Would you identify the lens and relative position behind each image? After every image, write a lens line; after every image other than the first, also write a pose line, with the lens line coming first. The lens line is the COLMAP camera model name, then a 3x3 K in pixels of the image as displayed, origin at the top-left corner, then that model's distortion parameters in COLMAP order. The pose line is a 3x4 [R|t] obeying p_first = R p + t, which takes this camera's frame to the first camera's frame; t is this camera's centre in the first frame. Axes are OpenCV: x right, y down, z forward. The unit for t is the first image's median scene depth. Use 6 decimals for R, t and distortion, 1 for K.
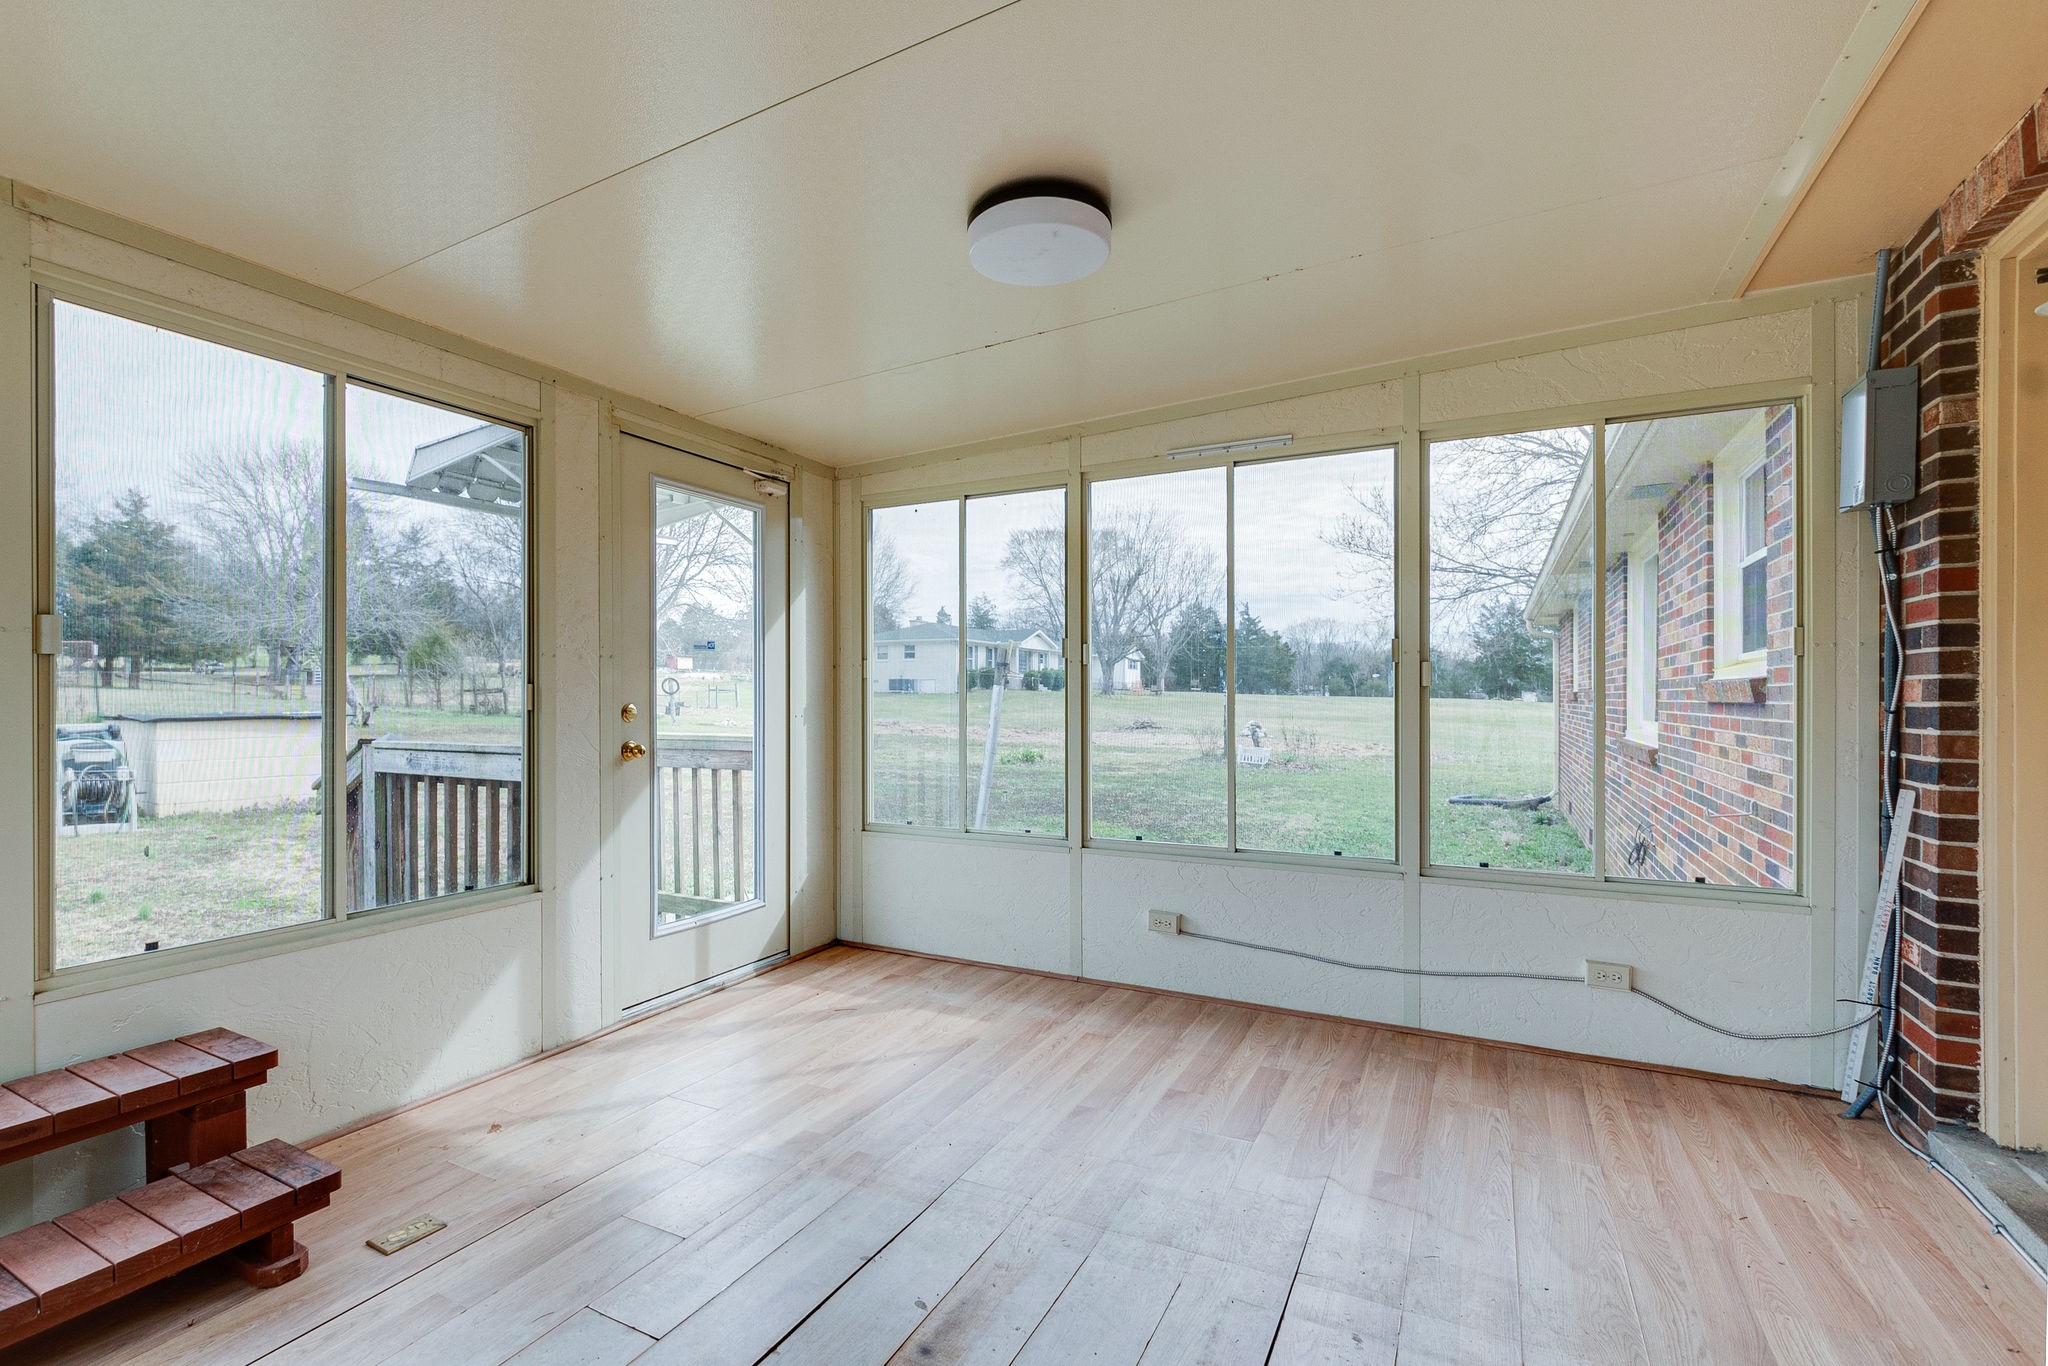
lens RADIAL K [[932.4, 0, 1003.2], [0, 932.4, 703.2], [0, 0, 1]] dist [-0.001887, -0.000041]
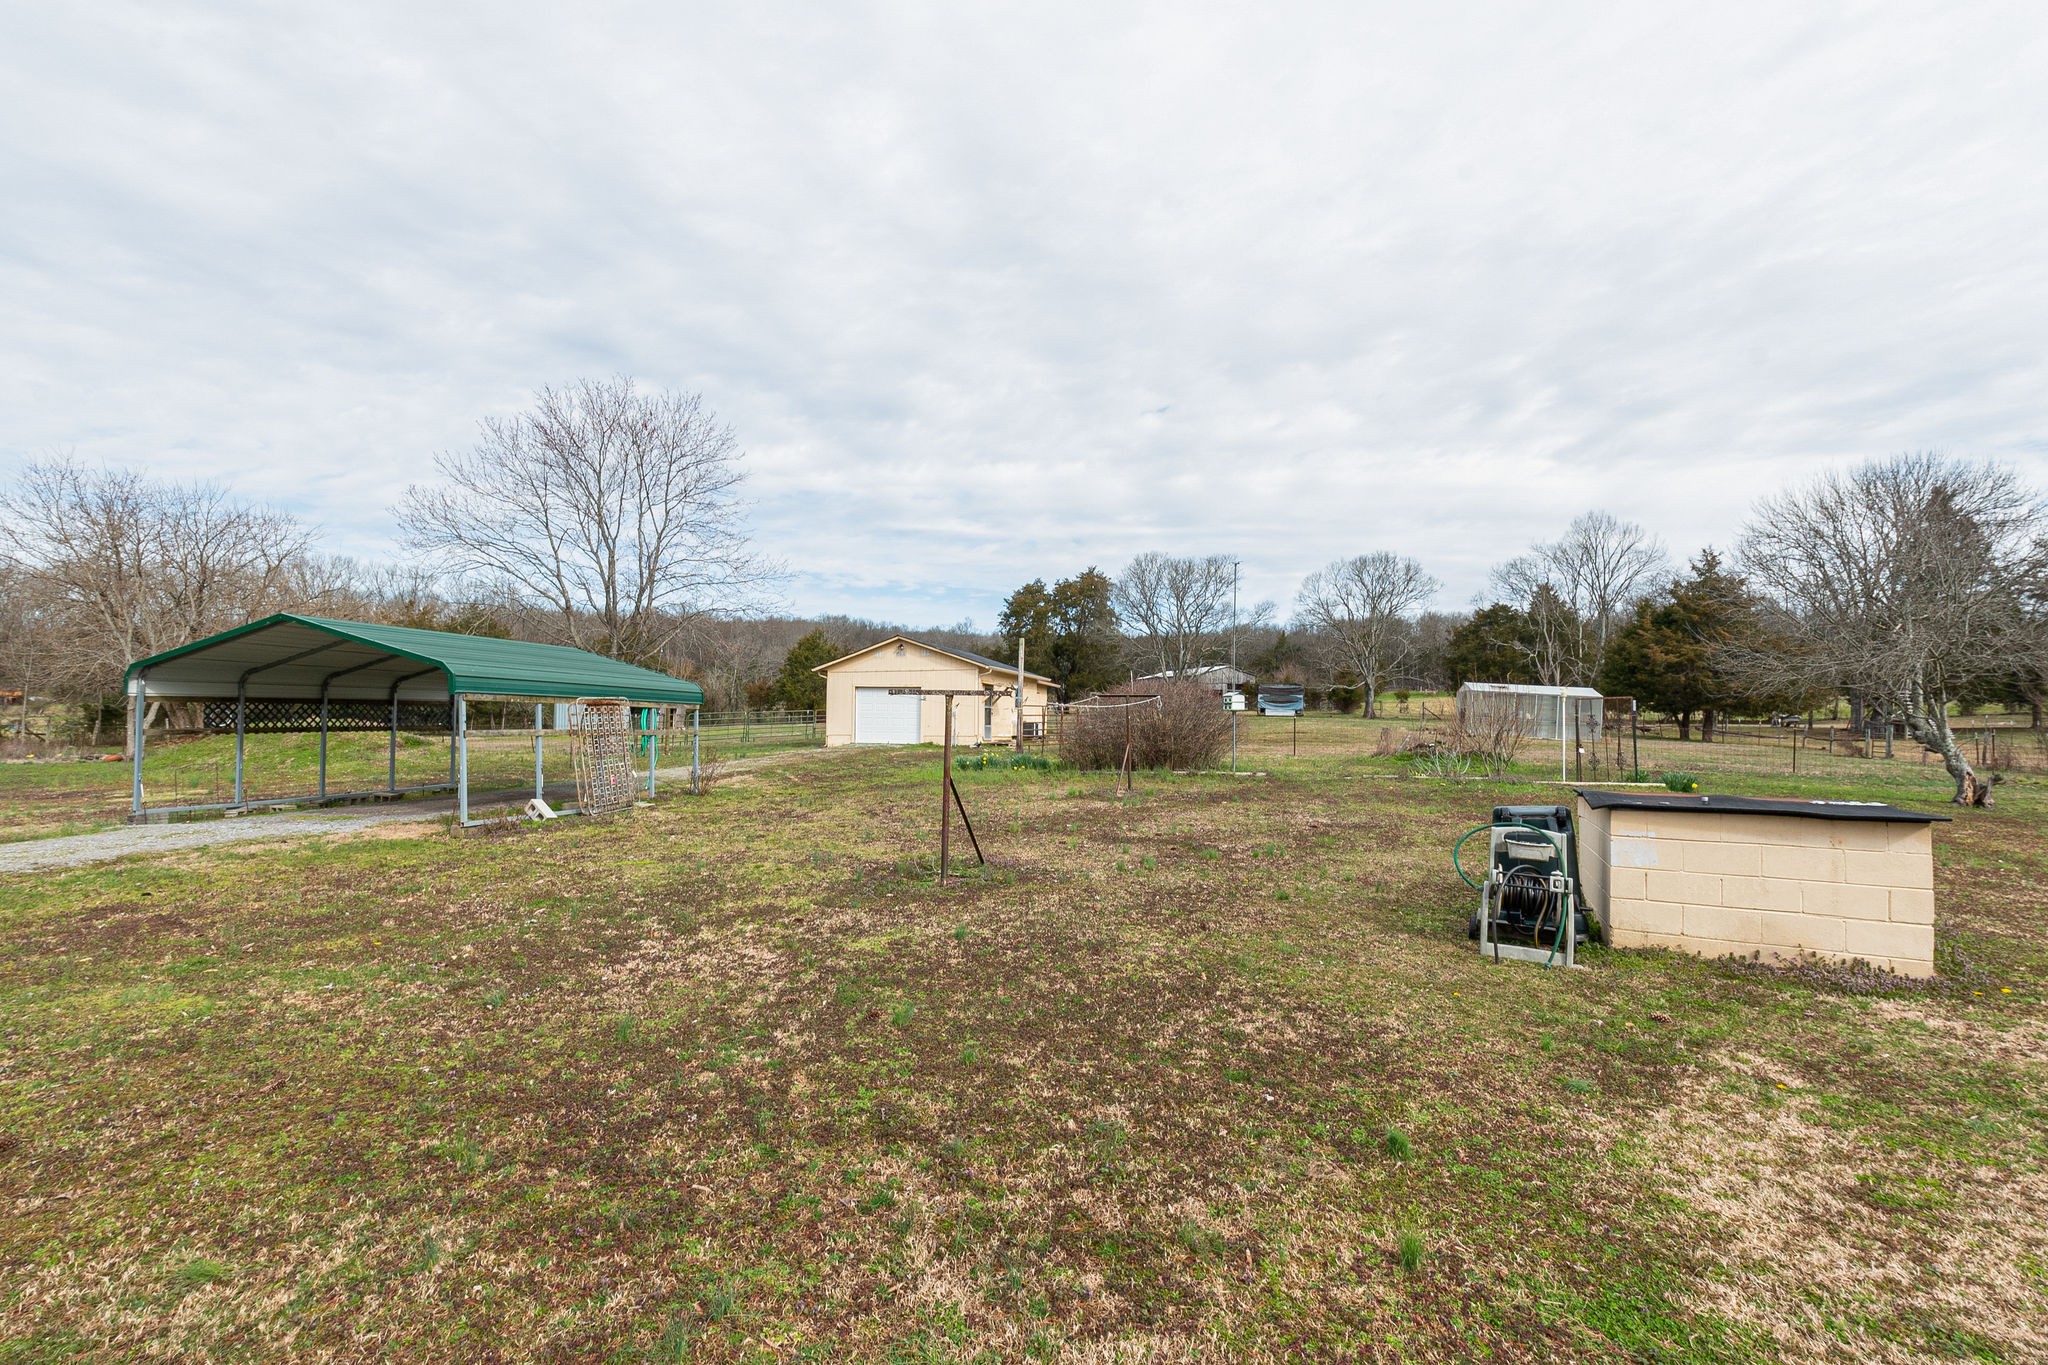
lens RADIAL K [[903.9, 0, 997.4], [0, 903.9, 696.3], [0, 0, 1]] dist [-0.002369, -0.000042]
pose [[0.141303, -0.032621, -0.989429, -0.824415], [-0.030070, 0.998854, -0.037226, -0.068729], [0.989510, 0.035012, 0.140161, 1.222432]]
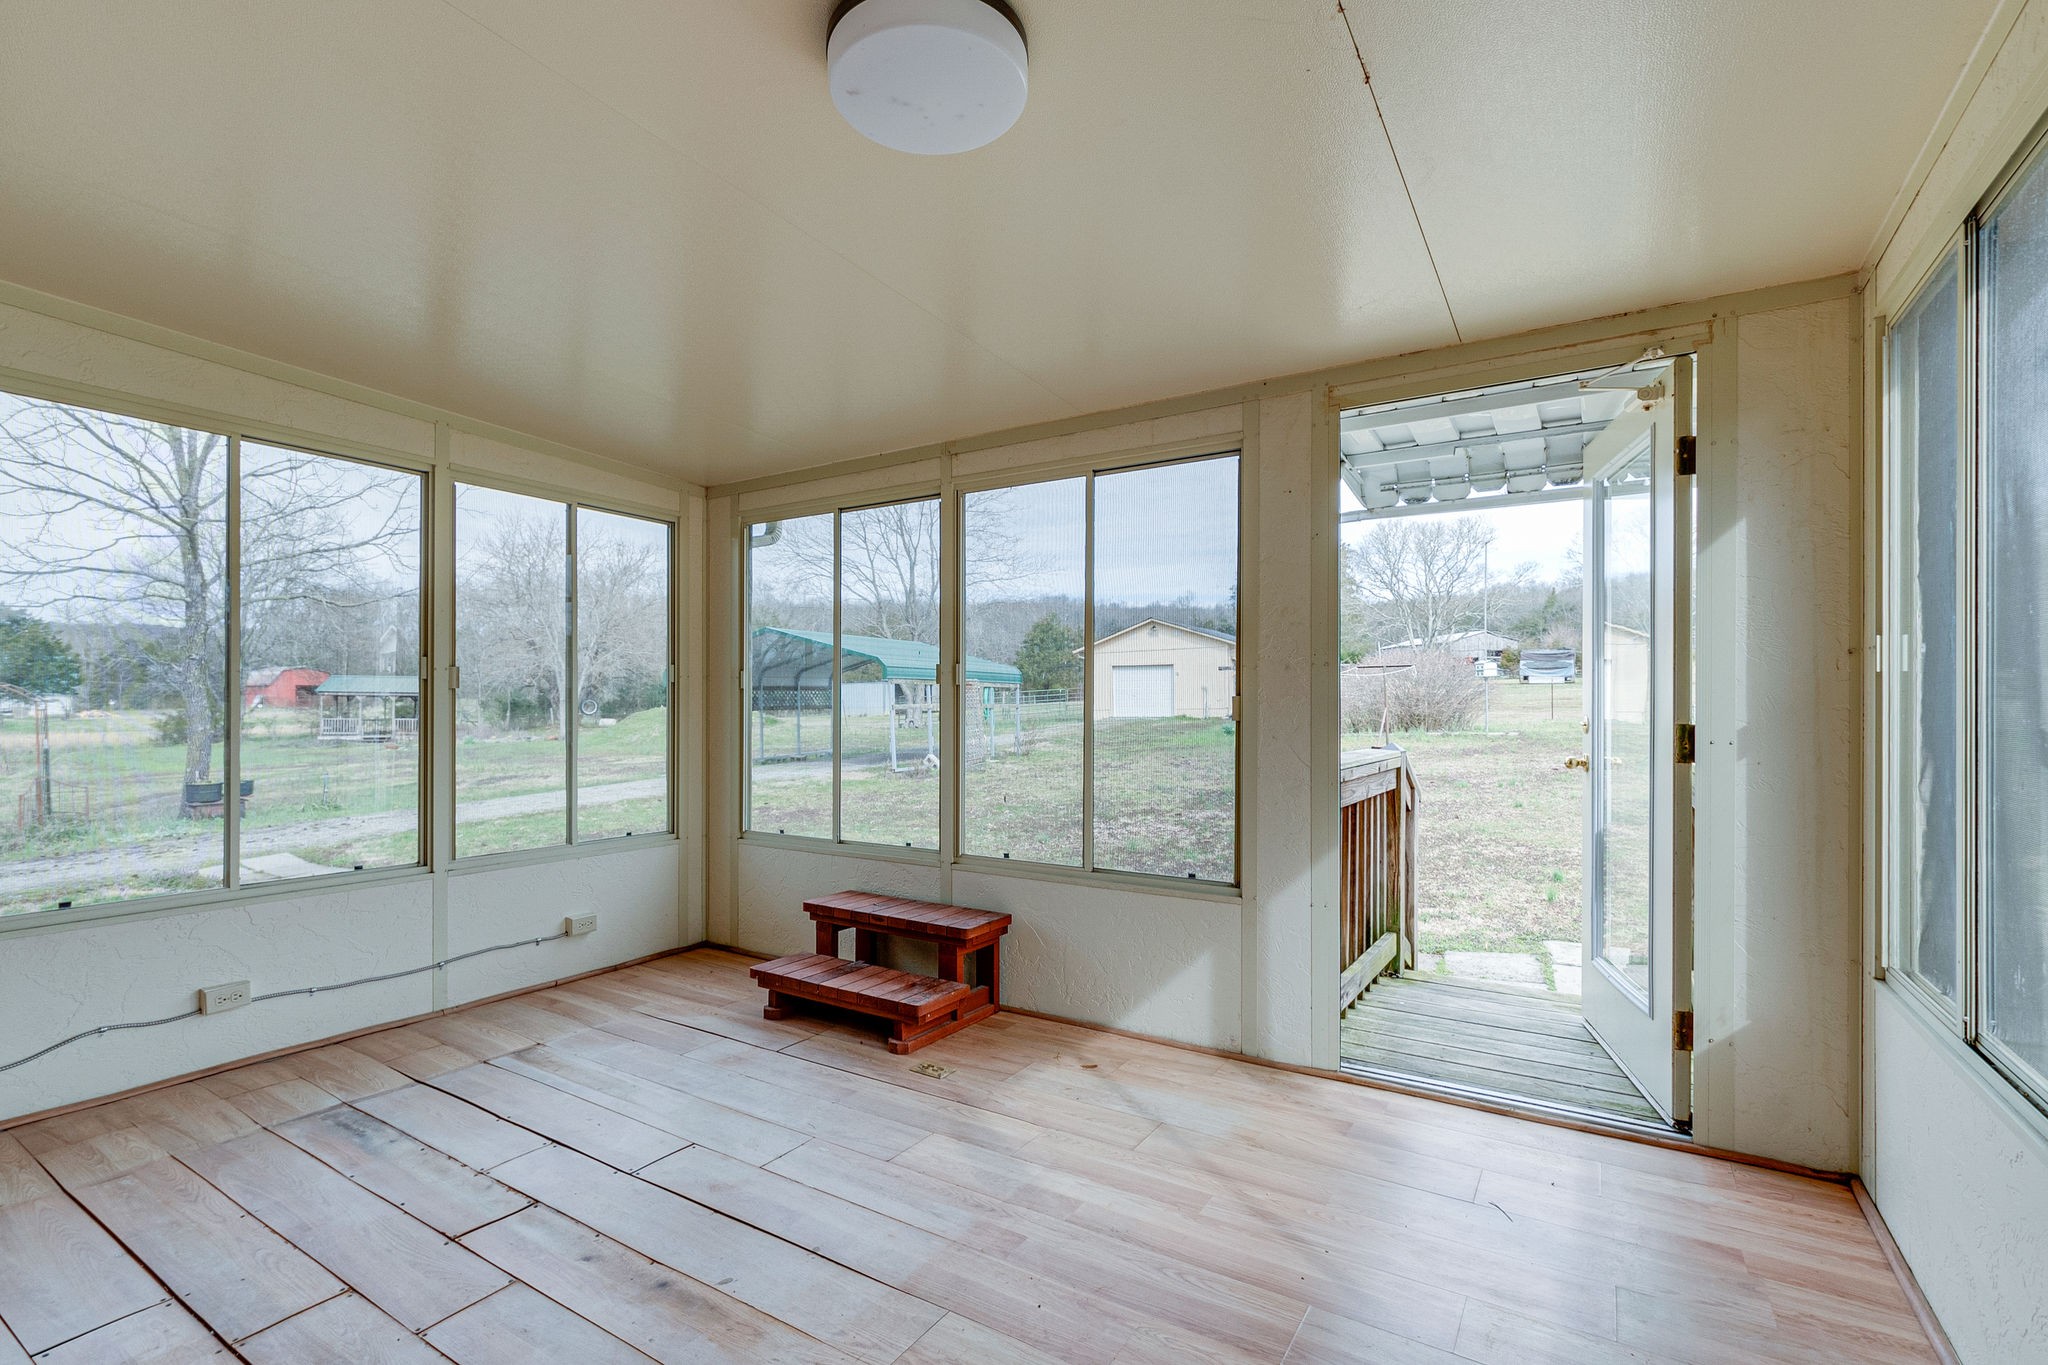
lens RADIAL K [[932.4, 0, 1003.2], [0, 932.4, 702.7], [0, 0, 1]] dist [-0.001887, -0.000041]
pose [[-0.087650, -0.003553, -0.996145, 0.487932], [-0.009143, 0.999954, -0.002762, -0.006637], [0.996109, 0.008866, -0.087678, 0.728600]]
